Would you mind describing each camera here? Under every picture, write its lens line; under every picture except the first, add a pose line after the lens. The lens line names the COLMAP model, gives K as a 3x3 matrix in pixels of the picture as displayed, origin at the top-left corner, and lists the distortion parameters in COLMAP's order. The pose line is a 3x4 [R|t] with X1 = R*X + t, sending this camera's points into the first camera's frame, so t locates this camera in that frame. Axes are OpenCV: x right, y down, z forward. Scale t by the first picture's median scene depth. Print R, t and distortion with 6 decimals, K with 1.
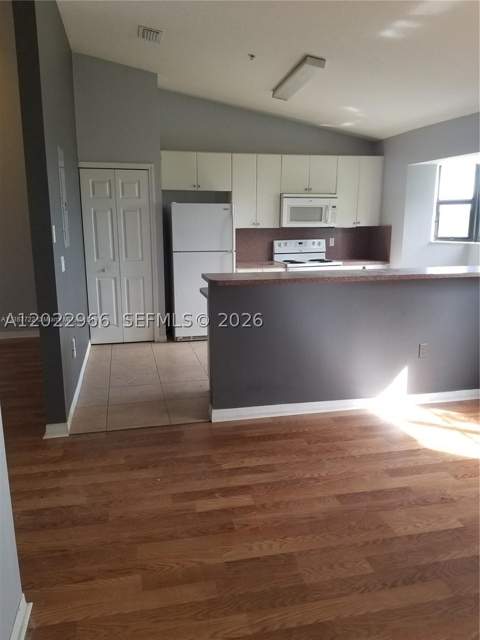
lens RADIAL K [[497.5, 0, 242.6], [0, 497.5, 321.8], [0, 0, 1]] dist [0.064360, -0.100138]
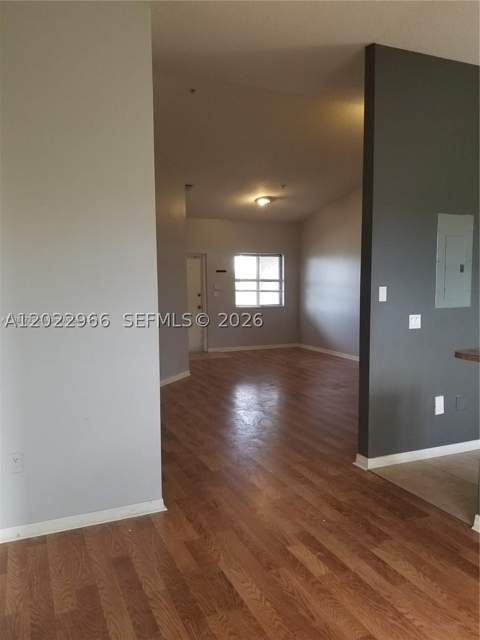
lens RADIAL K [[497.5, 0, 242.6], [0, 497.5, 321.8], [0, 0, 1]] dist [0.064360, -0.100138]
pose [[0.206063, 0.087686, -0.974602, 0.812456], [-0.199984, 0.978729, 0.045774, -0.116709], [0.957885, 0.185473, 0.219215, 0.520152]]
